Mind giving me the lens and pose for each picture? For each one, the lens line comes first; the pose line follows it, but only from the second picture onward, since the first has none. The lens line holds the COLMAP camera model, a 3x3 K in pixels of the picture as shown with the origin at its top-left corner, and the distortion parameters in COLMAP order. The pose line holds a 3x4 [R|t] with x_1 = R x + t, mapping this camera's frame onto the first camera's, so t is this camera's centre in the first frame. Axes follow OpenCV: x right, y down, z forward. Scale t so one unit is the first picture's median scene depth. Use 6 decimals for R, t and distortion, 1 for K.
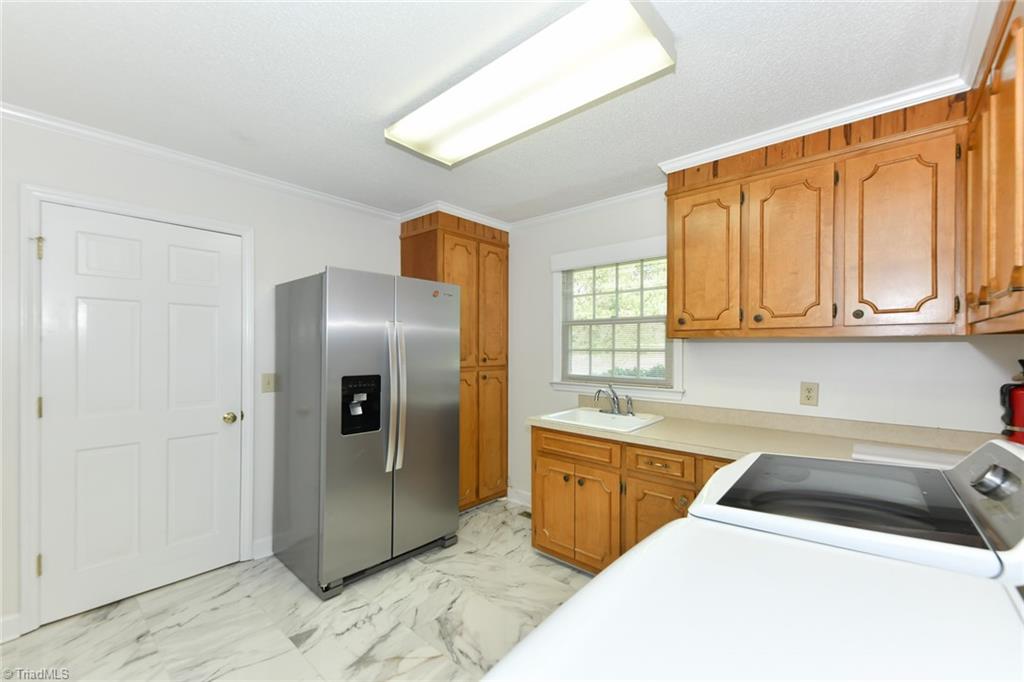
lens RADIAL K [[412.7, 0, 518.7], [0, 412.7, 347.6], [0, 0, 1]] dist [0.023637, -0.001602]
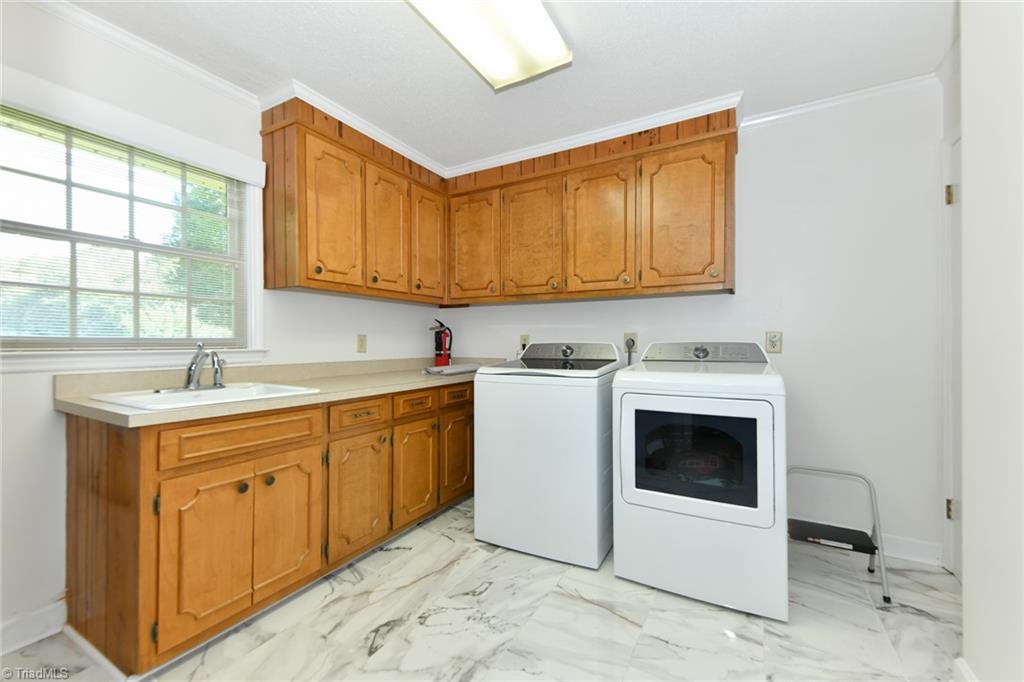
lens RADIAL K [[412.7, 0, 521.2], [0, 412.7, 339.1], [0, 0, 1]] dist [0.023637, -0.001602]
pose [[-0.204840, -0.000228, 0.978795, -0.635449], [0.000673, 1.000000, 0.000374, 0.095280], [-0.978795, 0.000736, -0.204840, 0.763135]]
